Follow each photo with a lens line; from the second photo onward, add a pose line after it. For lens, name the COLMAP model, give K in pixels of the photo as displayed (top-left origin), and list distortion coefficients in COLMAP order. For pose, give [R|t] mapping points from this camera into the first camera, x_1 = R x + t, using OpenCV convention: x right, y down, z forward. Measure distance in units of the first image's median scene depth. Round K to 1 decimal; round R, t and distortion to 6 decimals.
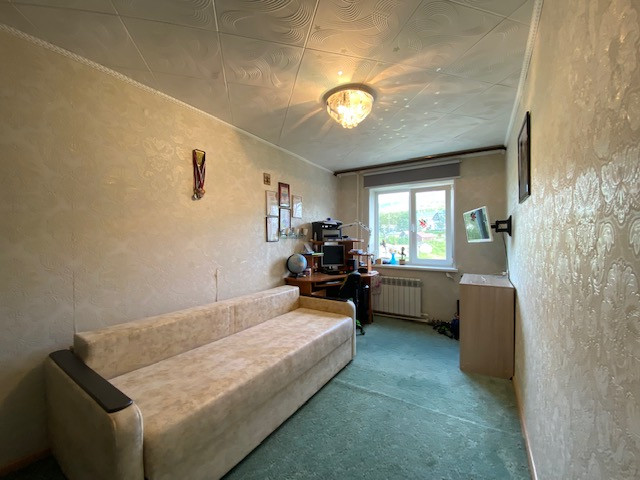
lens RADIAL K [[258.2, 0, 318.8], [0, 258.2, 239.2], [0, 0, 1]] dist [0.027596, -0.024618]
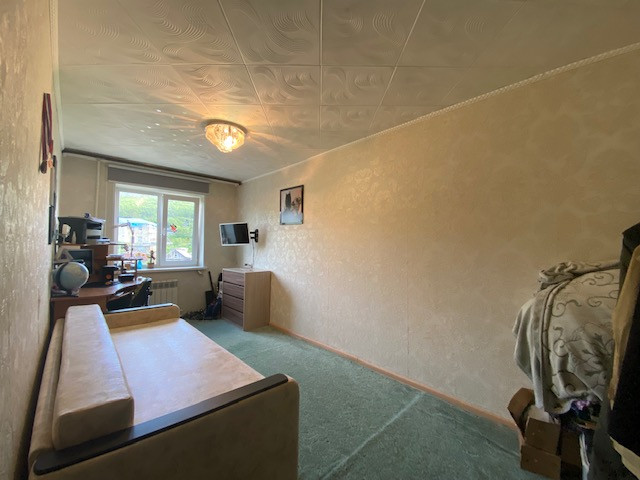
lens RADIAL K [[258.2, 0, 318.8], [0, 258.2, 239.2], [0, 0, 1]] dist [0.027596, -0.024618]
pose [[0.261085, 0.024992, 0.964992, -0.777243], [-0.012487, 0.999669, -0.022512, 0.003682], [-0.965235, -0.006172, 0.261310, 0.203123]]
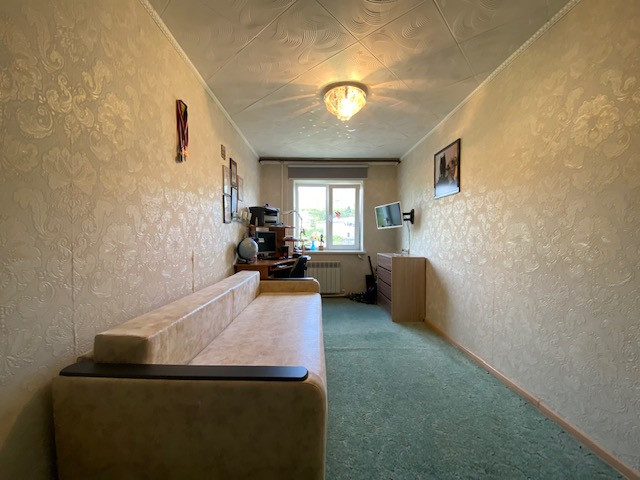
lens RADIAL K [[258.2, 0, 318.8], [0, 258.2, 239.2], [0, 0, 1]] dist [0.027596, -0.024618]
pose [[0.844209, -0.001438, 0.536012, -0.481943], [-0.003378, 0.999962, 0.008004, 0.067702], [-0.536003, -0.008568, 0.844173, 0.083027]]
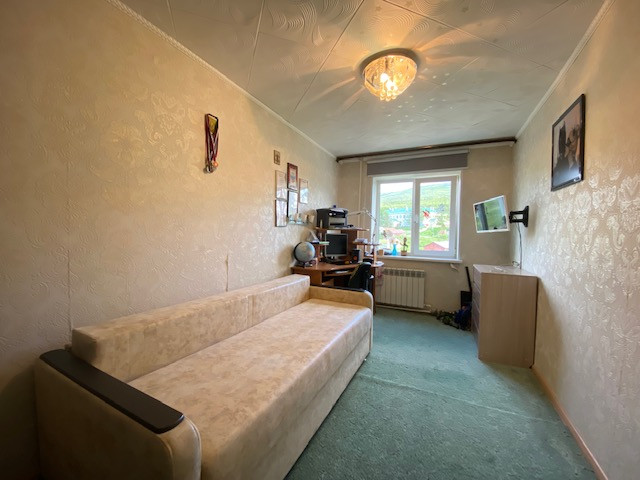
lens RADIAL K [[258.2, 0, 318.8], [0, 258.2, 239.2], [0, 0, 1]] dist [0.027596, -0.024618]
pose [[0.994314, 0.021072, 0.104385, -0.171909], [-0.023556, 0.999467, 0.022617, 0.034732], [-0.103853, -0.024947, 0.994280, 0.089385]]
